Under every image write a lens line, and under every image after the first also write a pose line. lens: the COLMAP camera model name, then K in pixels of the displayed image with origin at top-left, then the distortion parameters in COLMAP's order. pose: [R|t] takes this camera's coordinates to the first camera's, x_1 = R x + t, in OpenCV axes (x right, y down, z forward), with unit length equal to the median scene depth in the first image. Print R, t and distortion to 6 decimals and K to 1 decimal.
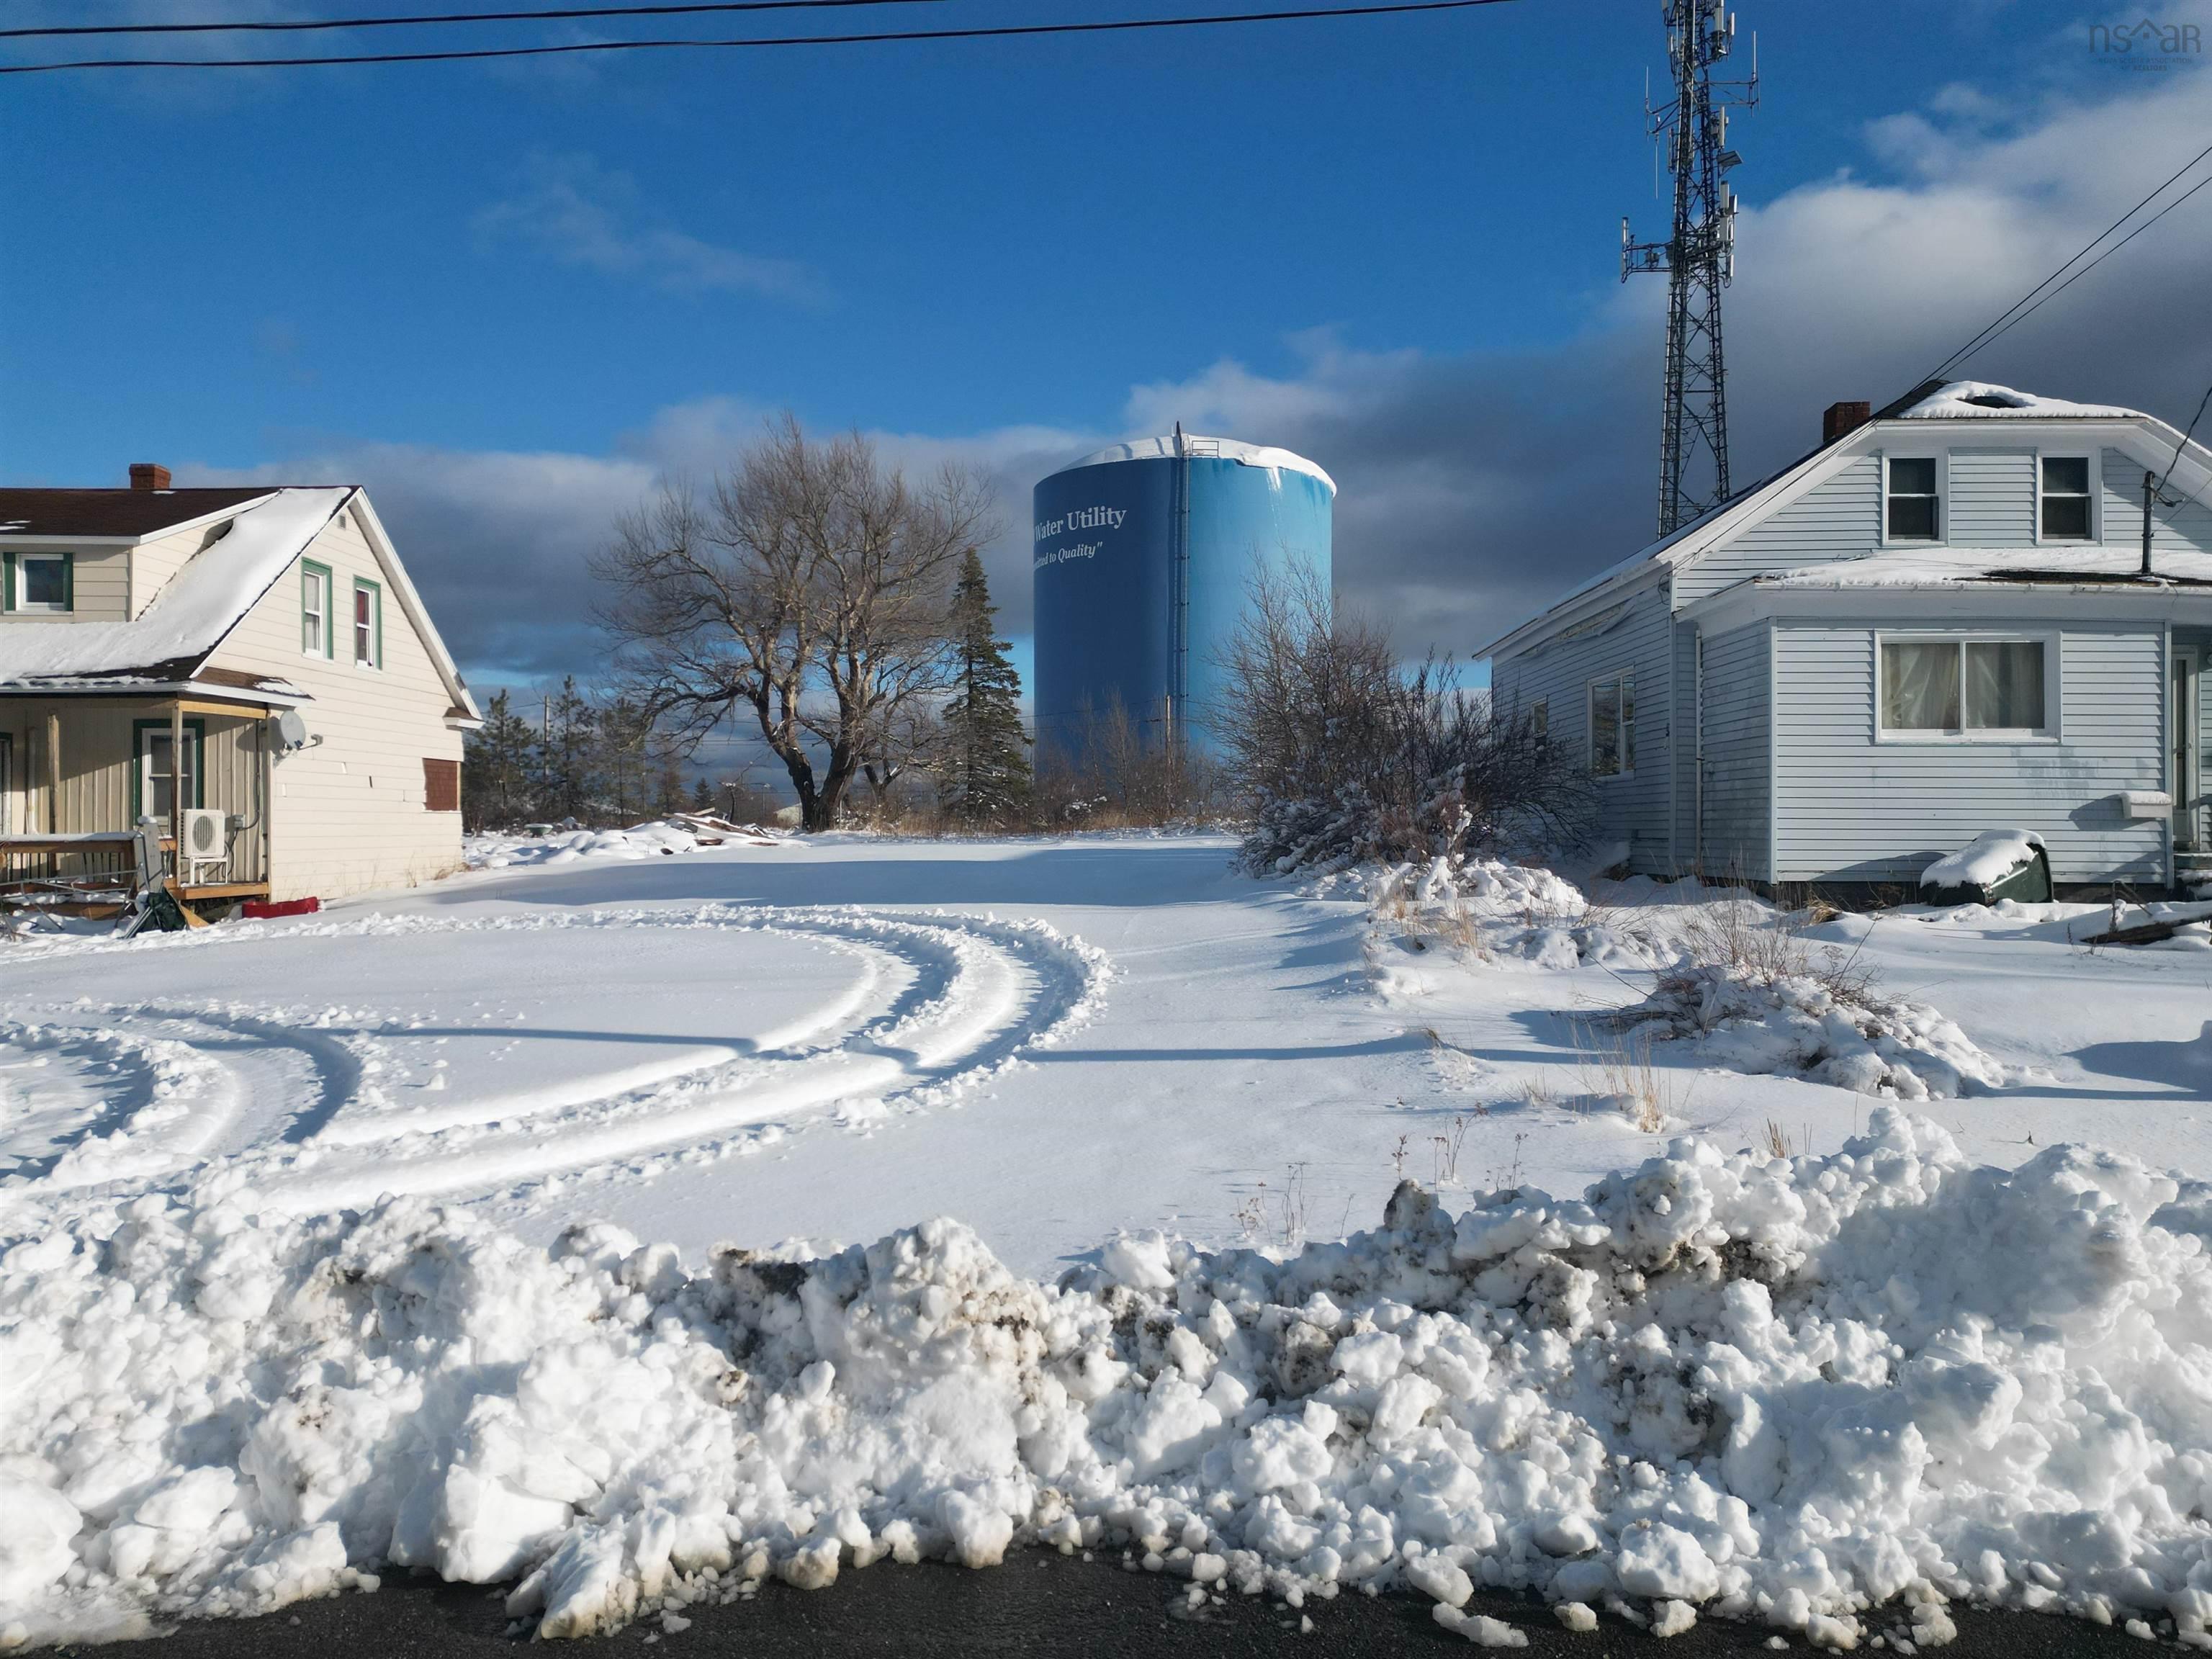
lens RADIAL K [[1529.5, 0, 1115.7], [0, 1529.5, 811.6], [0, 0, 1]] dist [0.090068, -0.075265]
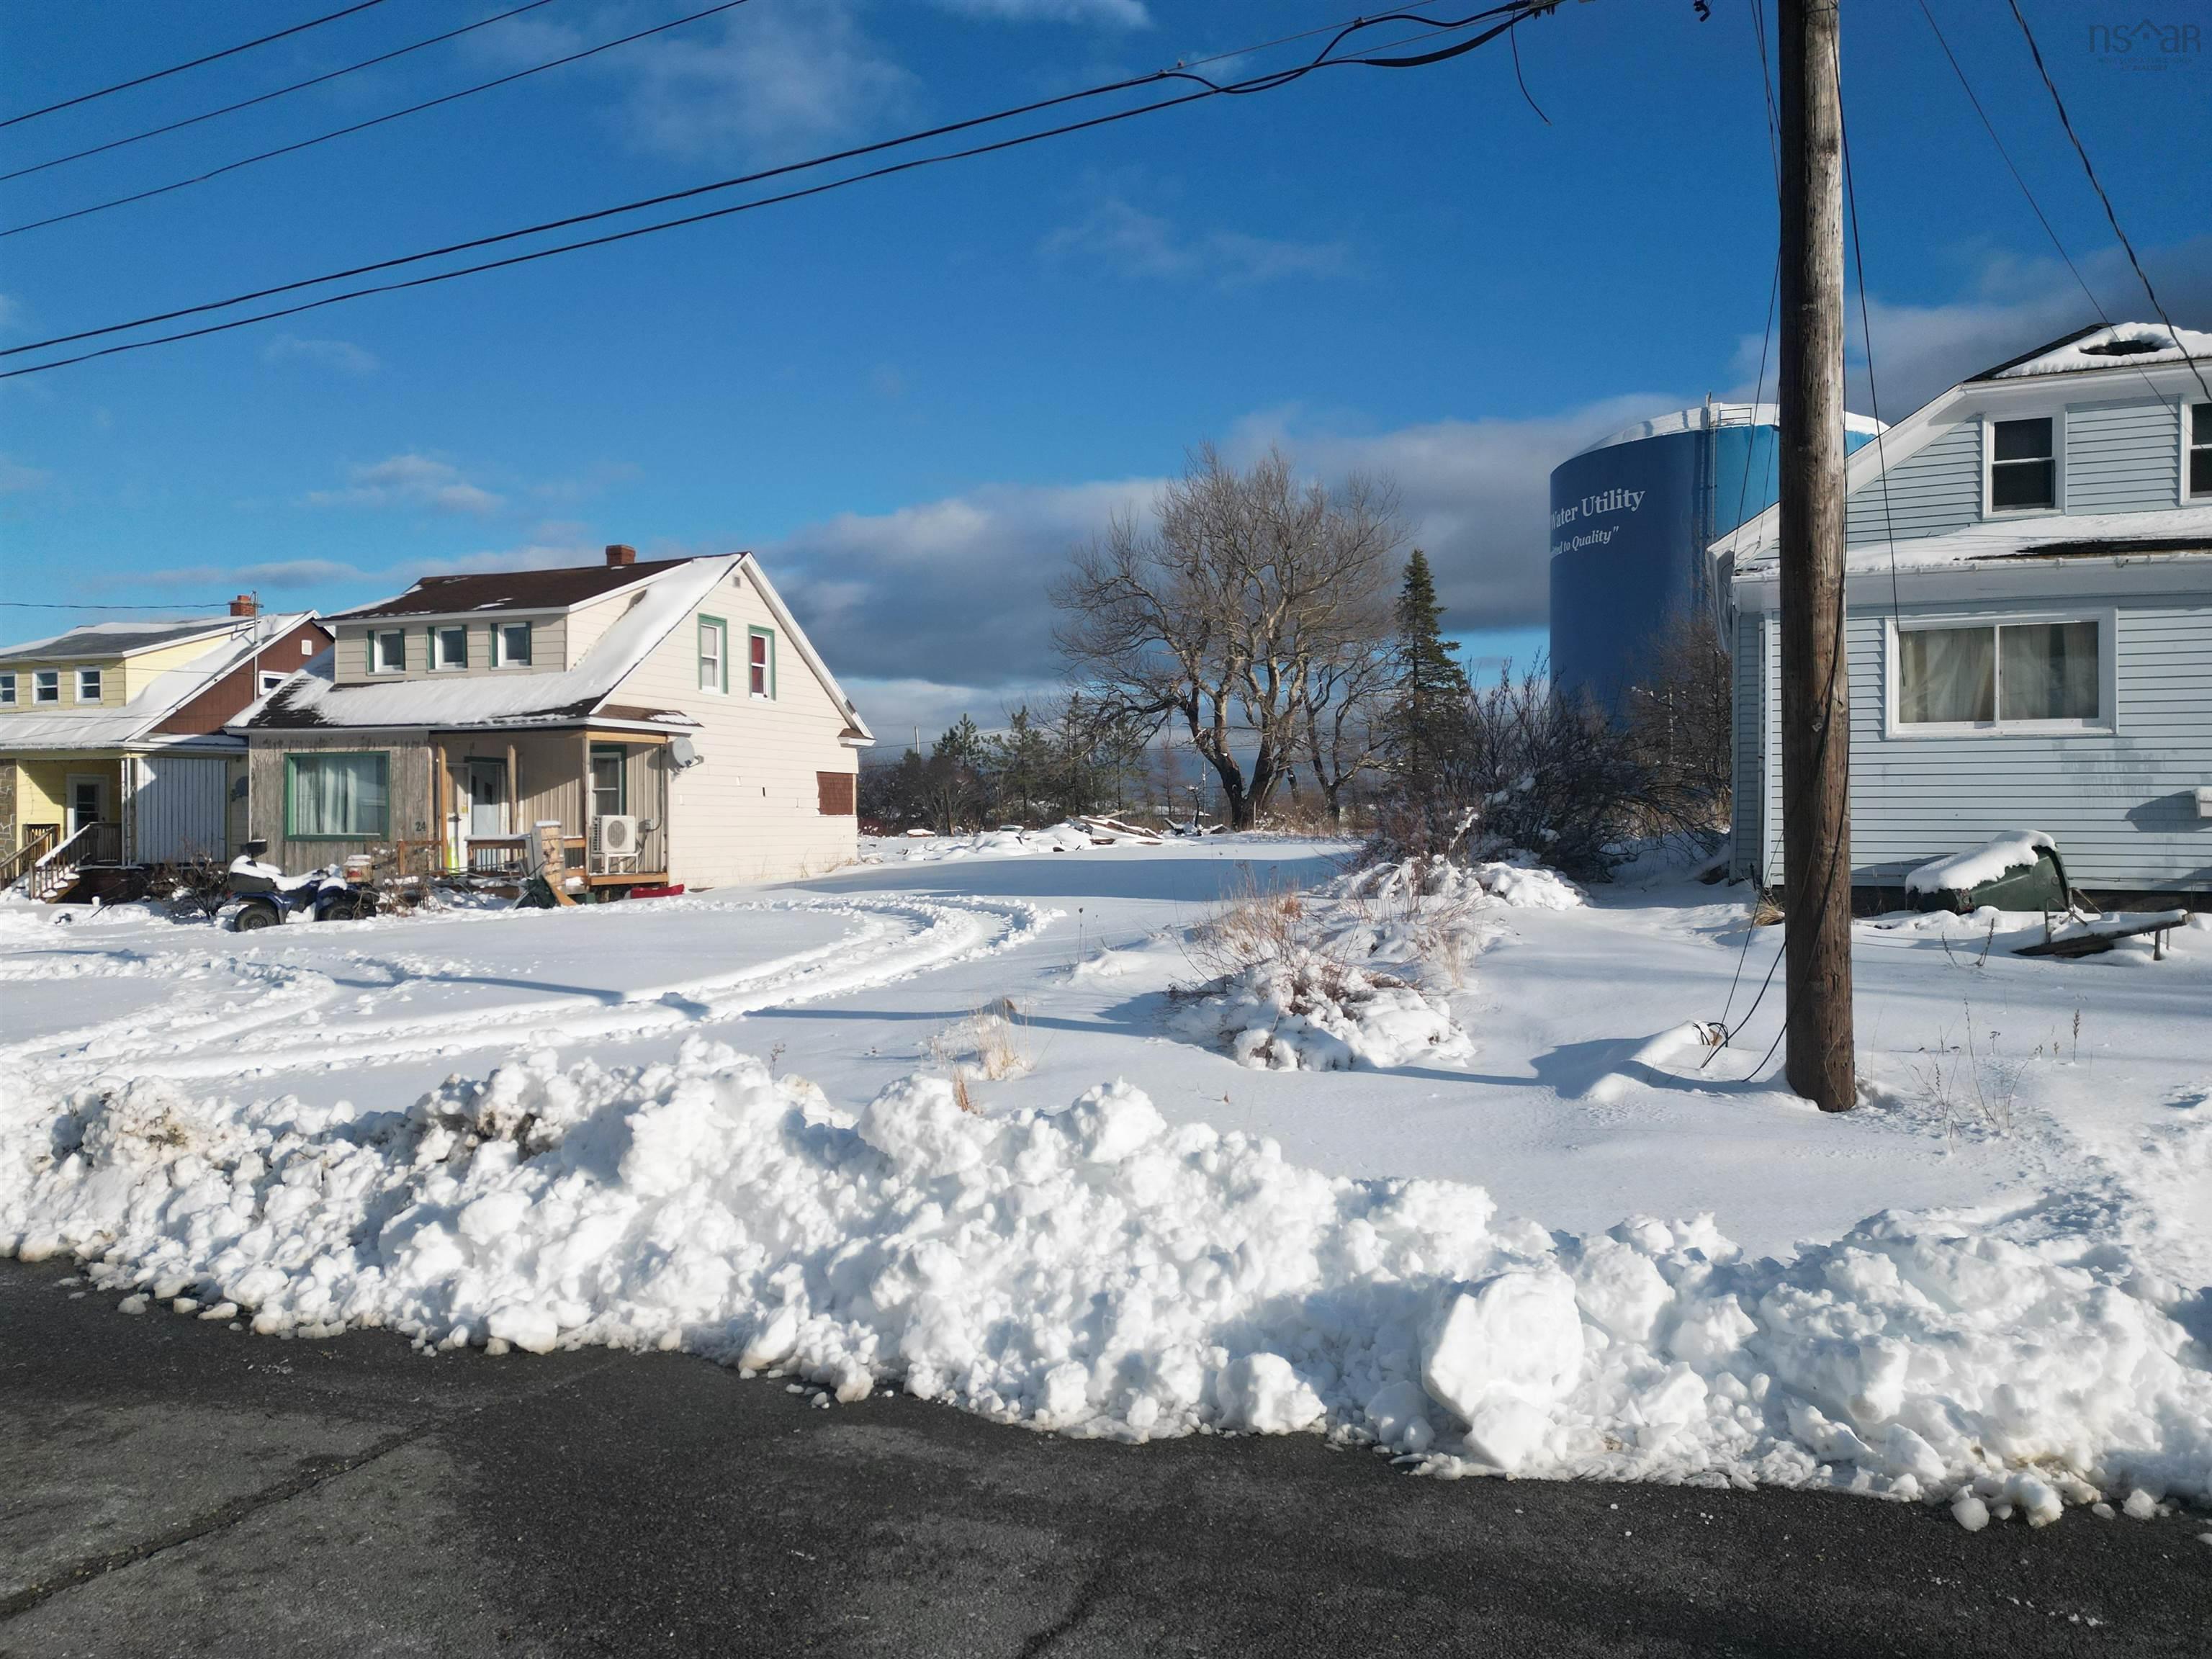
lens RADIAL K [[1529.5, 0, 1115.7], [0, 1529.5, 811.6], [0, 0, 1]] dist [0.090068, -0.075265]
pose [[0.928239, -0.005236, -0.371947, 0.275852], [0.005324, 0.999986, -0.000791, -0.001223], [0.371946, -0.001246, 0.928254, -0.027721]]
